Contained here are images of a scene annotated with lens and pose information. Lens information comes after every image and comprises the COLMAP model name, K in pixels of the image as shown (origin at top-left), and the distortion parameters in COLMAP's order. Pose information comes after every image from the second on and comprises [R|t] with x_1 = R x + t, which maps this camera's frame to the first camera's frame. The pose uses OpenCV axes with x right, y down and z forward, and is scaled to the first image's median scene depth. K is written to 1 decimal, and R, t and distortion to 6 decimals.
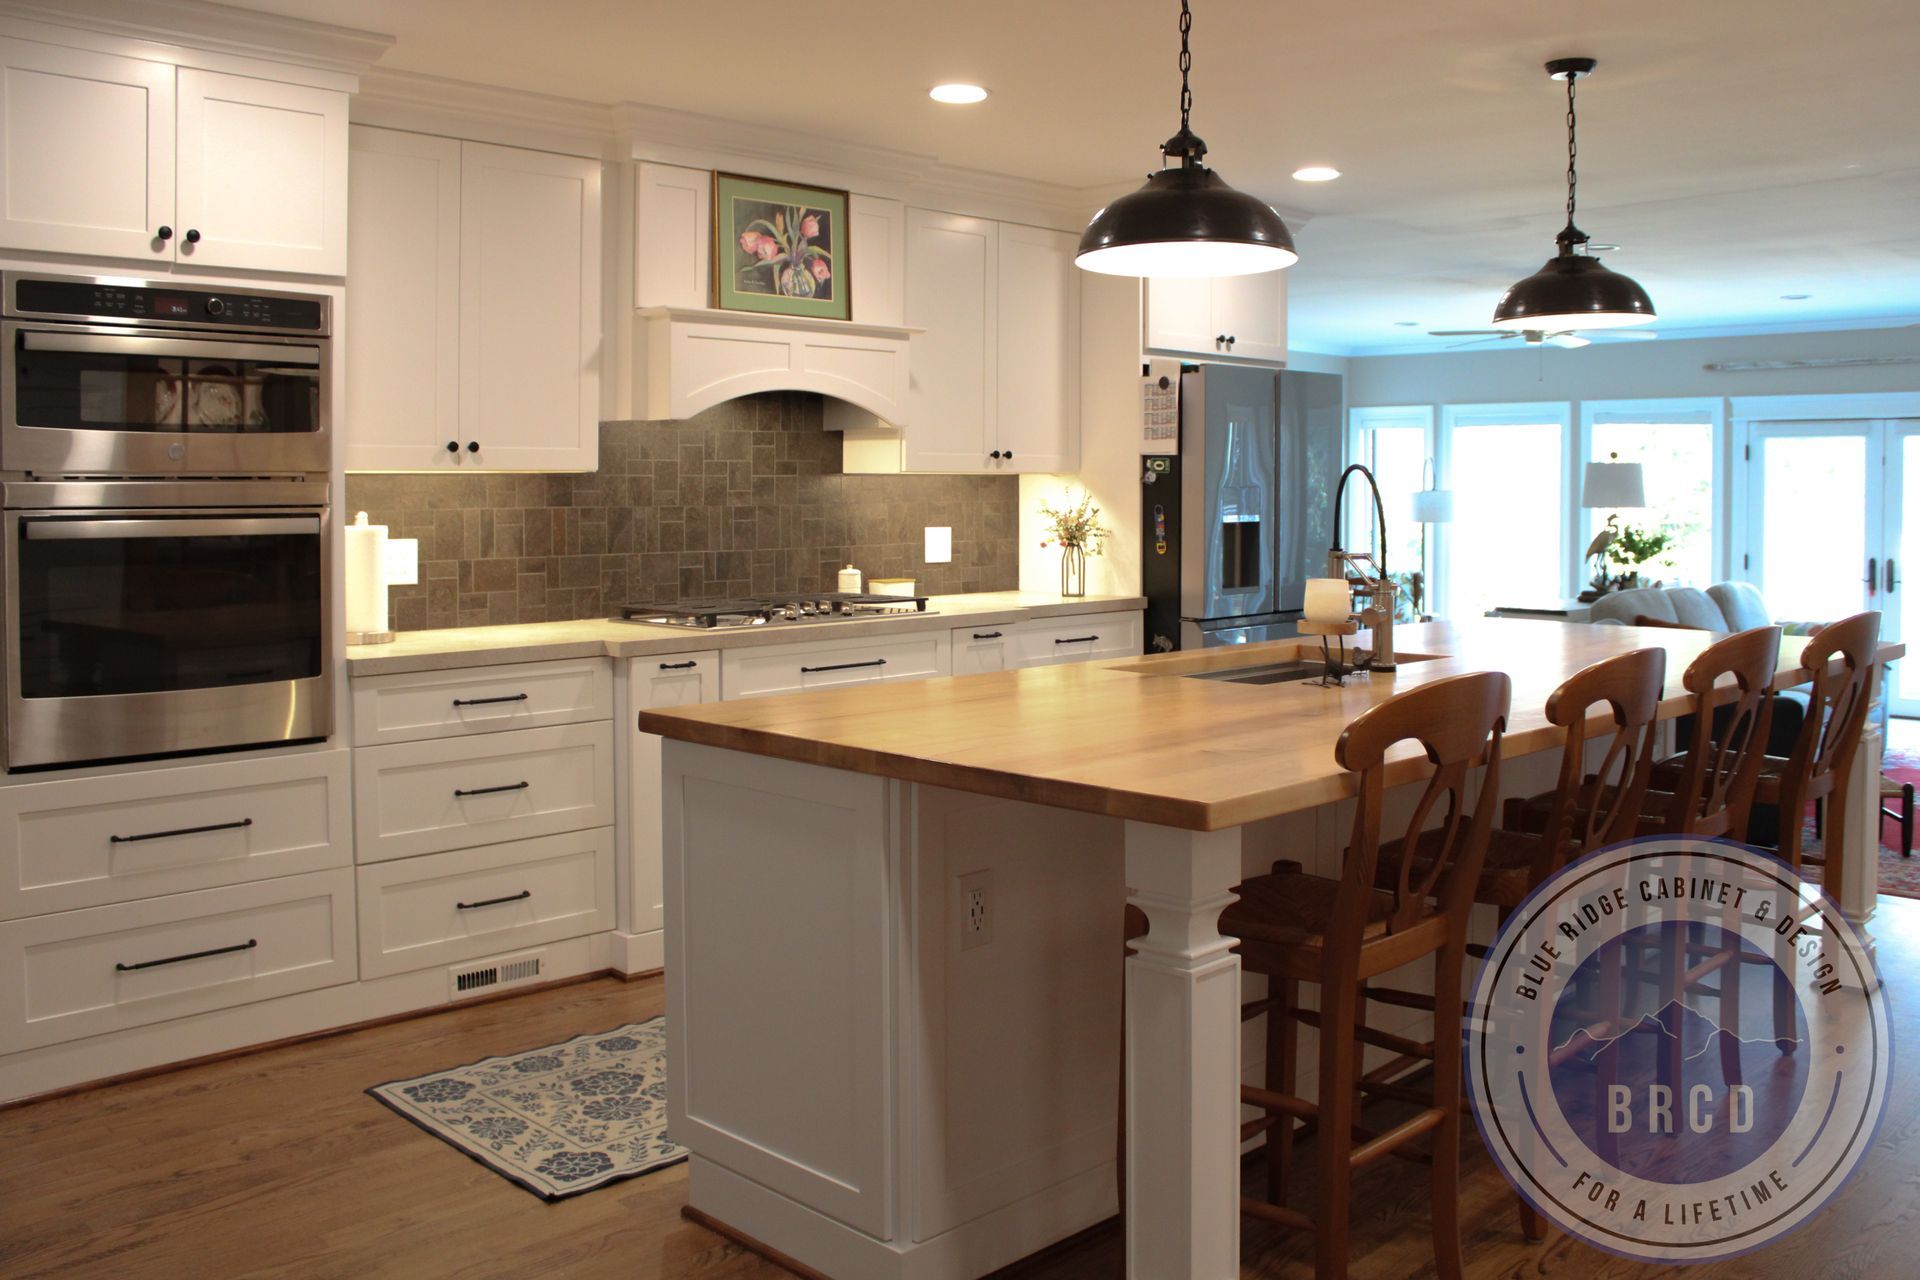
lens RADIAL K [[1690.4, 0, 960.0], [0, 1690.4, 640.0], [0, 0, 1]] dist [0.052892, -0.298186]
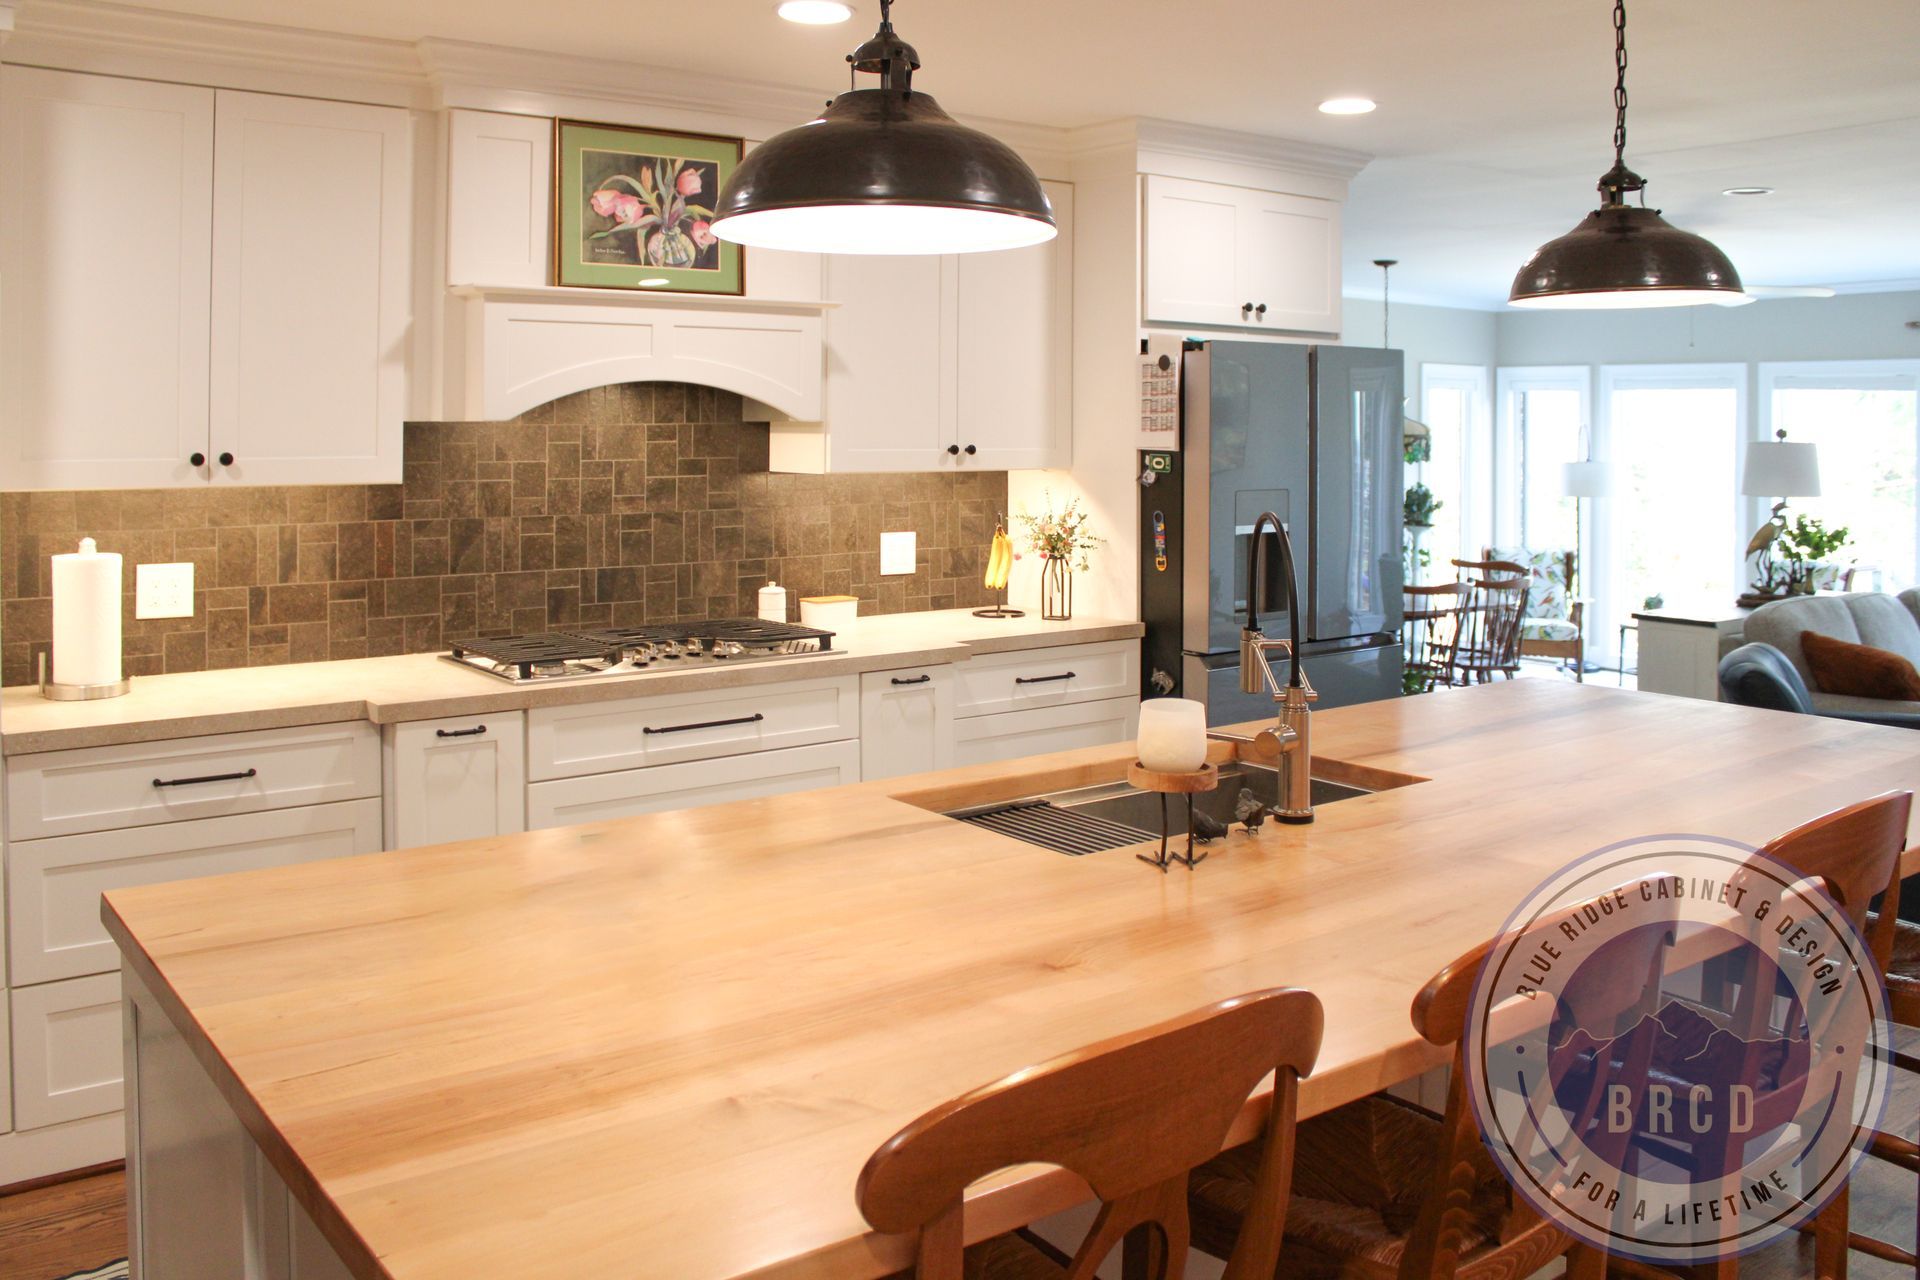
lens RADIAL K [[1616.8, 0, 955.8], [0, 1616.8, 512.1], [0, 0, 1]] dist [-0.040896, 0.000043]
pose [[0.989462, 0.013090, -0.144201, 0.149478], [-0.017786, 0.999351, -0.031327, -0.059681], [0.143698, 0.033561, 0.989052, 0.241747]]
